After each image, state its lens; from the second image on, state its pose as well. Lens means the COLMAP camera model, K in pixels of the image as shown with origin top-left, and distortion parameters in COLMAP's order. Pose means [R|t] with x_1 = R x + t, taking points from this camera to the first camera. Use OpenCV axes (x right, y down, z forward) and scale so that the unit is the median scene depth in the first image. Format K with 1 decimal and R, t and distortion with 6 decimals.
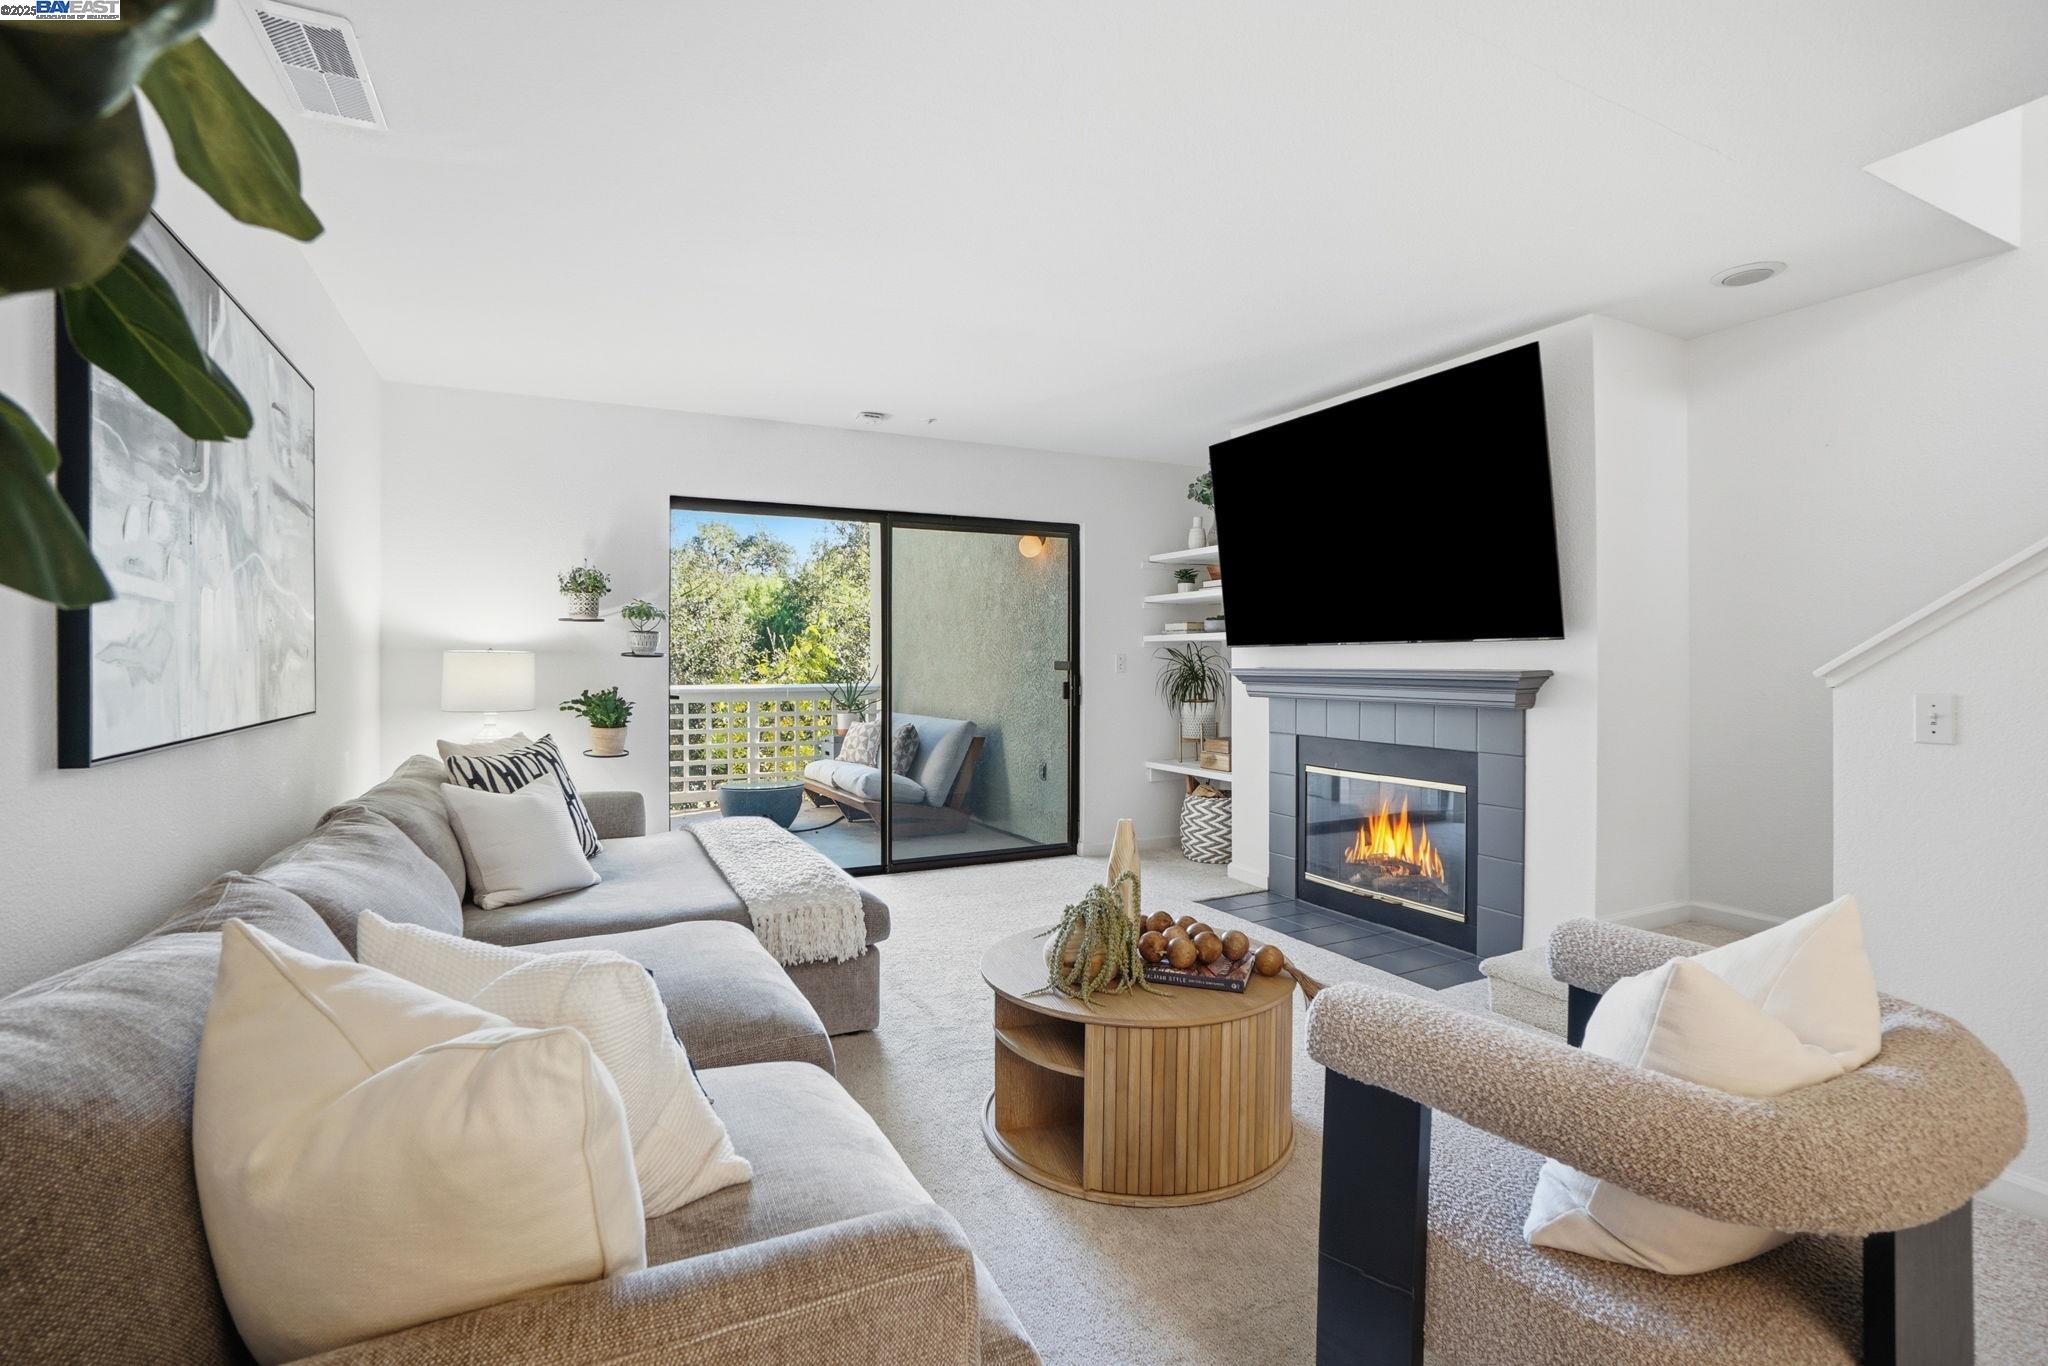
lens RADIAL K [[950.3, 0, 1004.8], [0, 950.3, 670.8], [0, 0, 1]] dist [-0.043814, 0.000645]
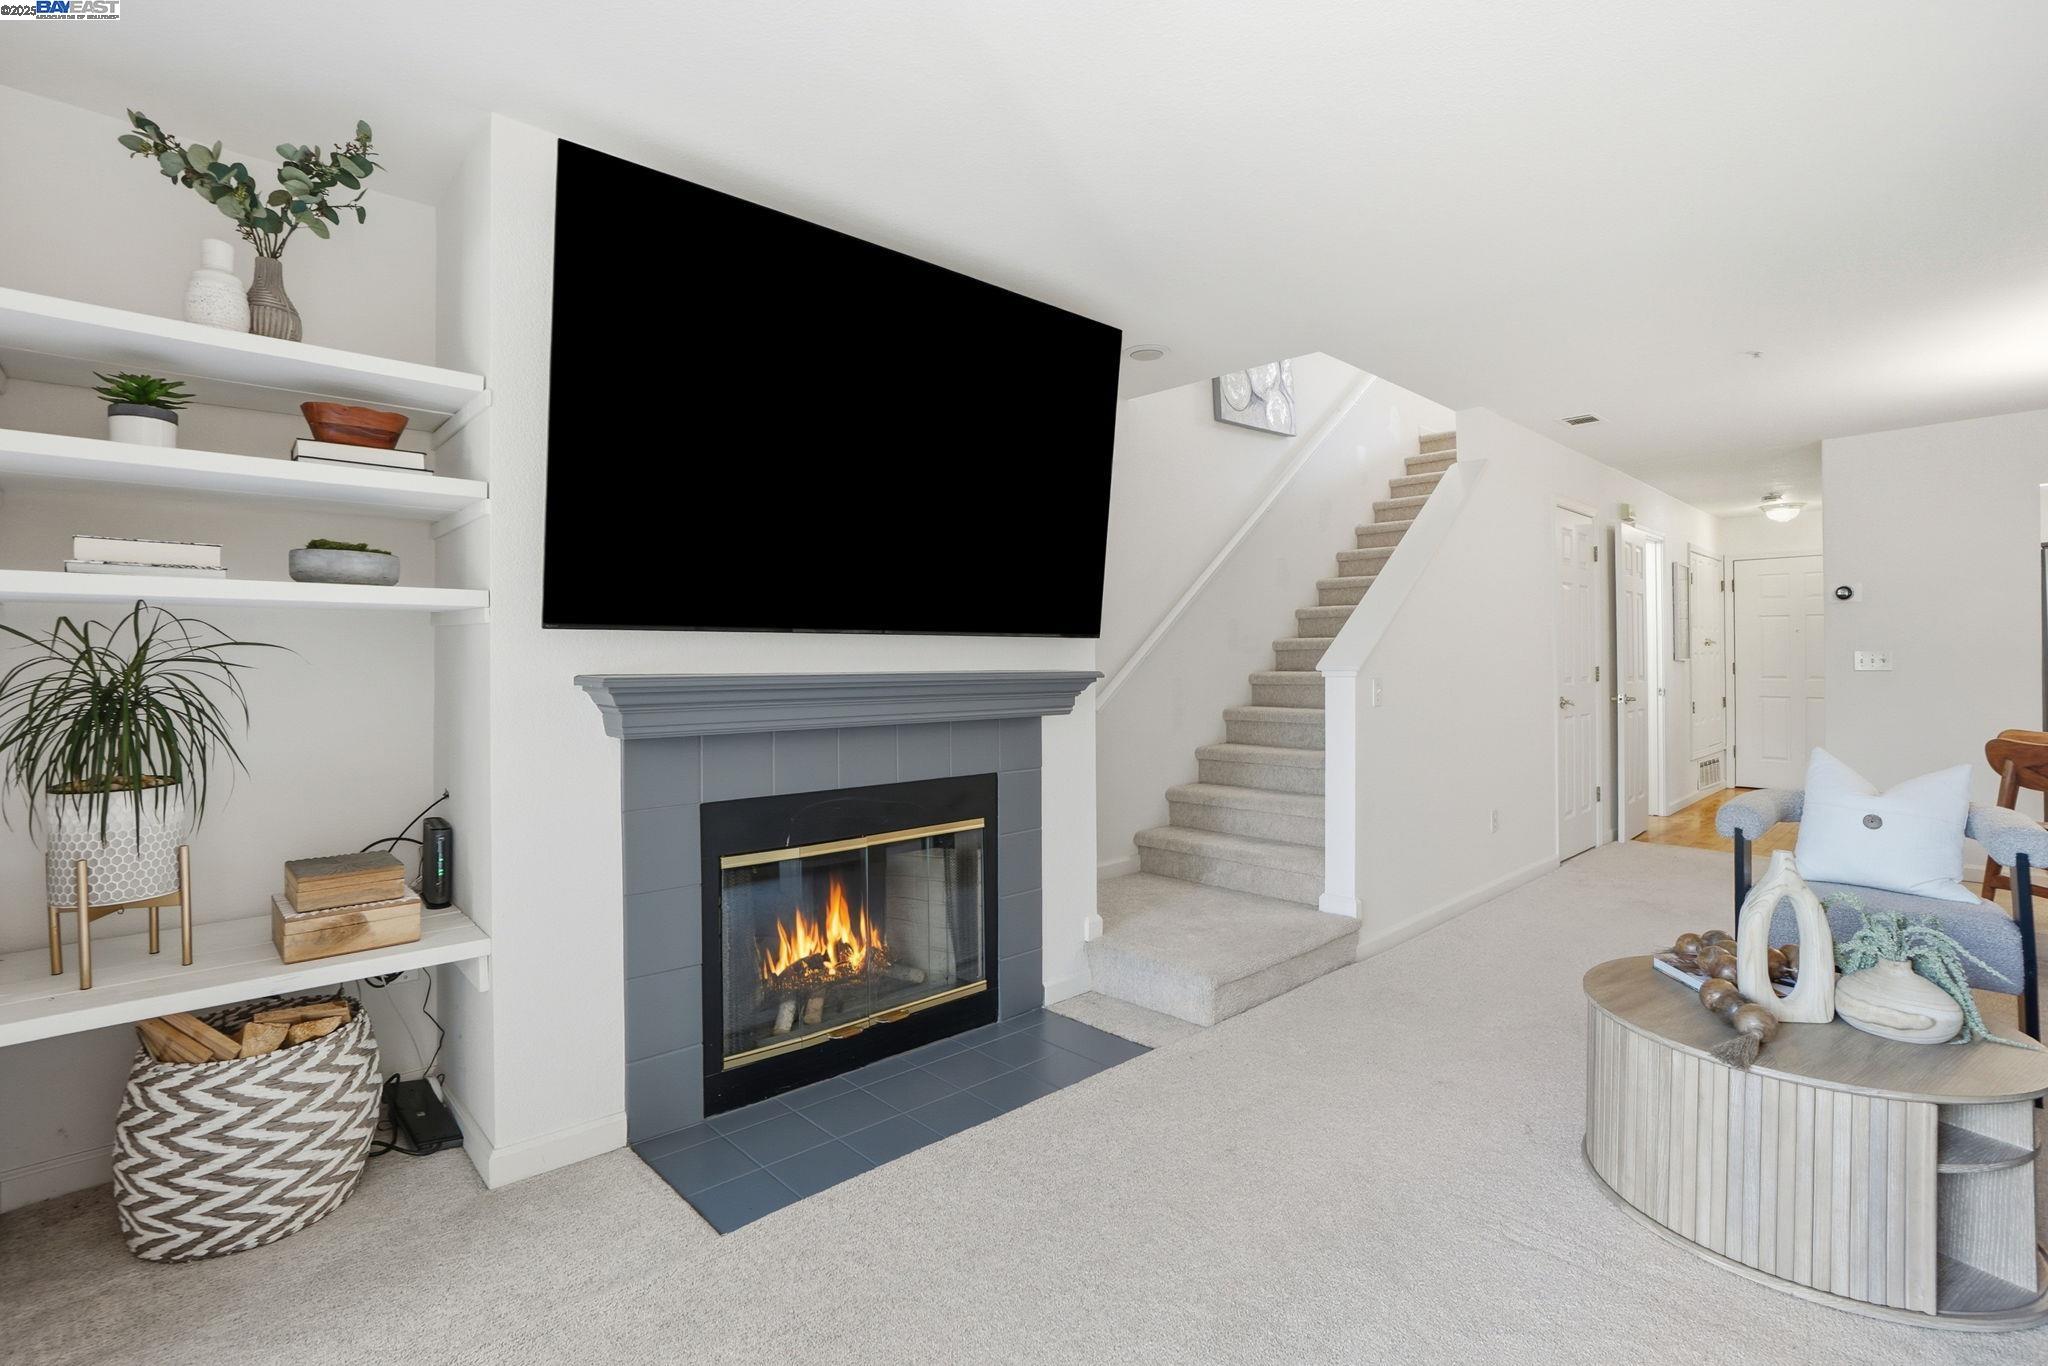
lens RADIAL K [[950.3, 0, 1004.8], [0, 950.3, 670.8], [0, 0, 1]] dist [-0.043814, 0.000645]
pose [[-0.297845, -0.000238, 0.954614, -0.239038], [0.013424, 0.999900, 0.004438, -0.005661], [-0.954520, 0.014136, -0.297812, 1.021854]]
